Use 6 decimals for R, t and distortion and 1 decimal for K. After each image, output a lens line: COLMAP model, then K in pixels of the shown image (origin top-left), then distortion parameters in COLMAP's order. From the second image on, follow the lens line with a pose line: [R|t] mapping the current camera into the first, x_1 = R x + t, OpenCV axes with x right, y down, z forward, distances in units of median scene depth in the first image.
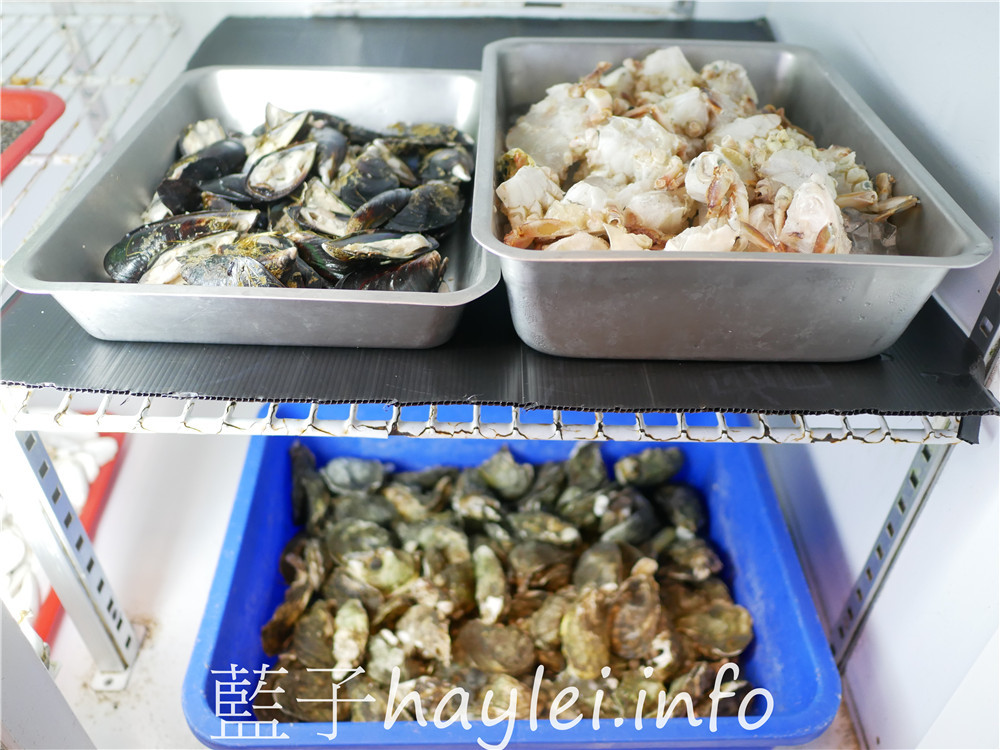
lens RADIAL K [[873.0, 0, 506.9], [0, 873.0, 374.0], [0, 0, 1]] dist [-0.030658, 0.008718]
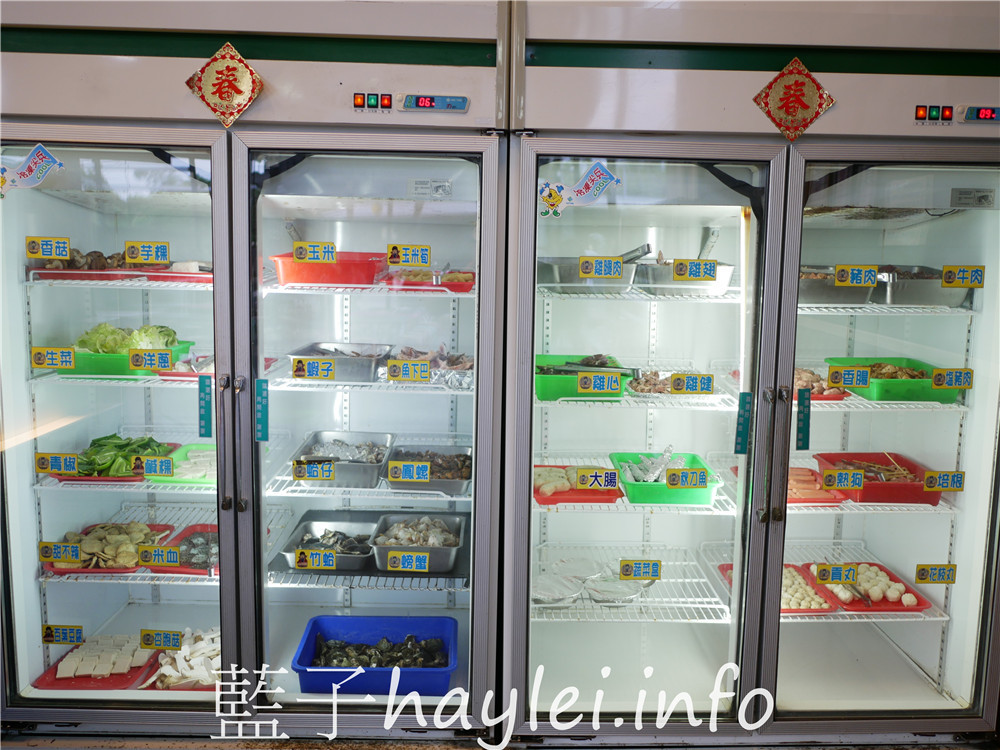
lens RADIAL K [[873.0, 0, 496.9], [0, 873.0, 372.2], [0, 0, 1]] dist [-0.030658, 0.008718]
pose [[0.999929, 0.004632, 0.010981, 0.466199], [0.002033, 0.841575, -0.540136, 1.246272], [-0.011743, 0.540120, 0.841506, -2.769800]]
